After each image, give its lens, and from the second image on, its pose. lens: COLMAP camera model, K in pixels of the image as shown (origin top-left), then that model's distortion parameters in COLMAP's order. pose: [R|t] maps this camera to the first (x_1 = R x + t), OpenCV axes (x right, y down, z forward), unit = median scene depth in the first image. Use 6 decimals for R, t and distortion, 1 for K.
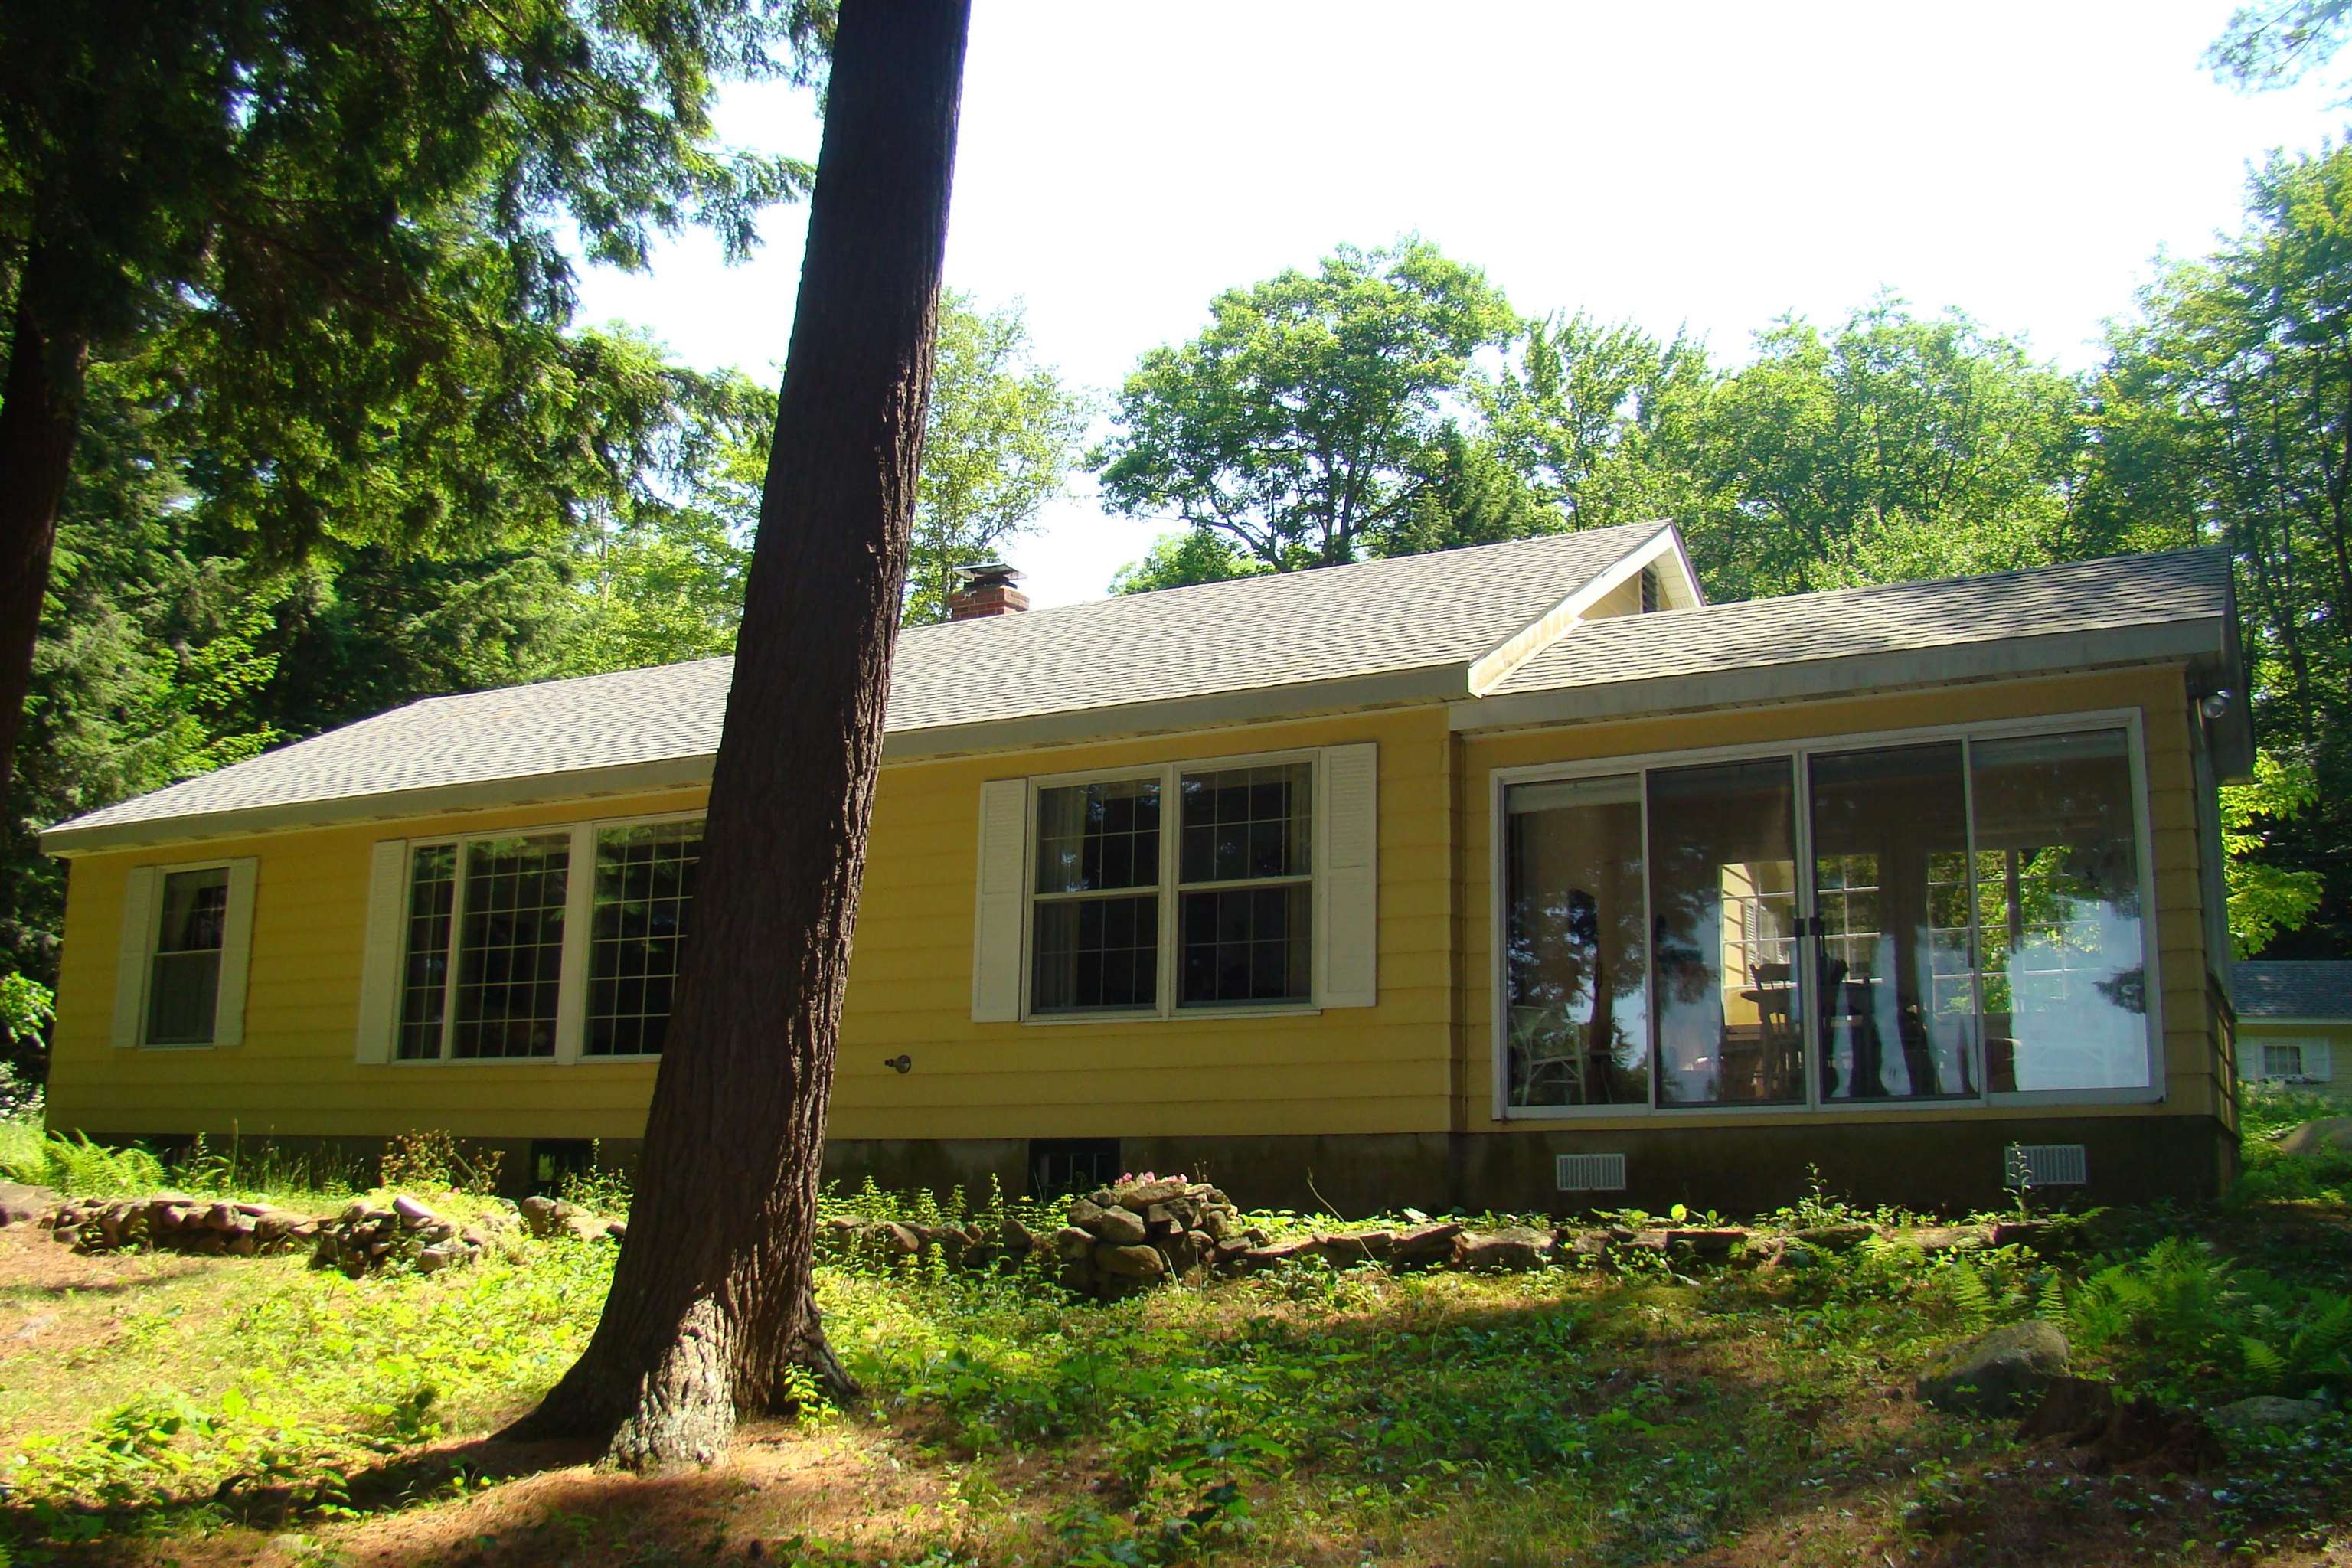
lens RADIAL K [[2183.2, 0, 1171.1], [0, 2183.2, 782.7], [0, 0, 1]] dist [-0.168650, 0.112243]
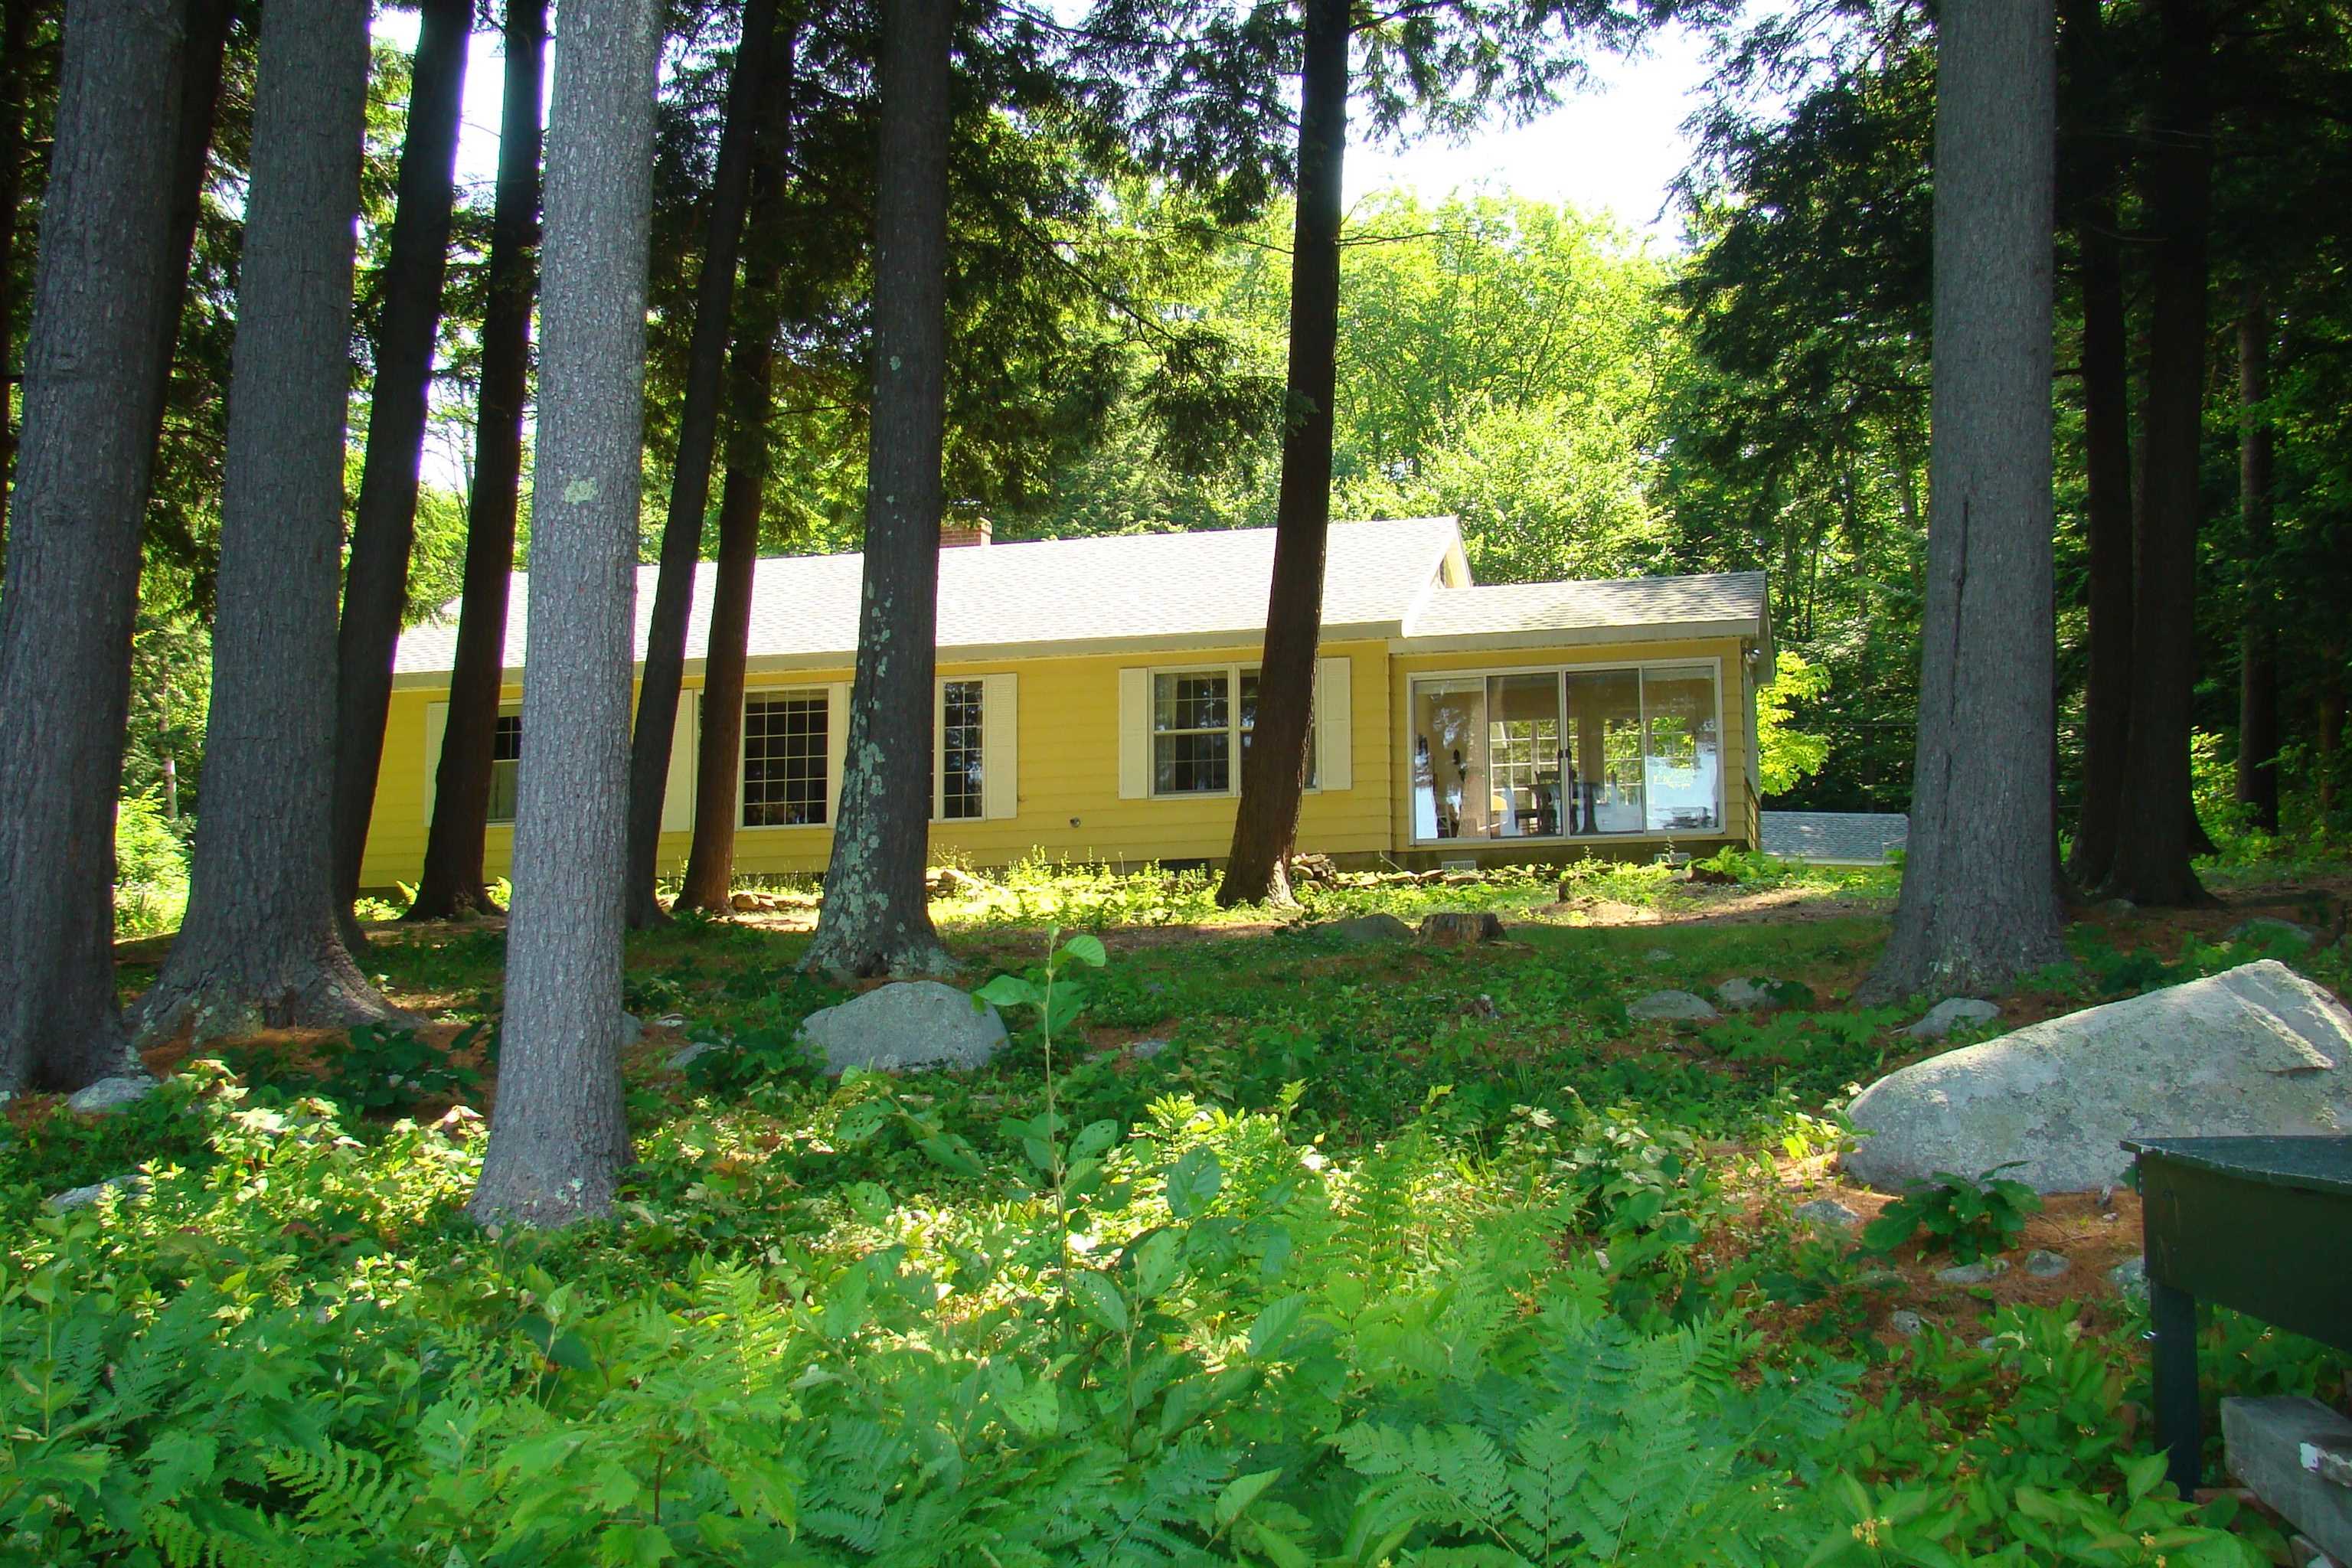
lens RADIAL K [[3298.6, 0, 1176.0], [0, 3298.6, 784.0], [0, 0, 1]] dist [-0.010160, -0.005904]
pose [[0.962387, 0.015090, 0.271264, -0.695864], [-0.031931, 0.997819, 0.057778, -0.057498], [-0.269801, -0.064266, 0.960769, -1.476008]]
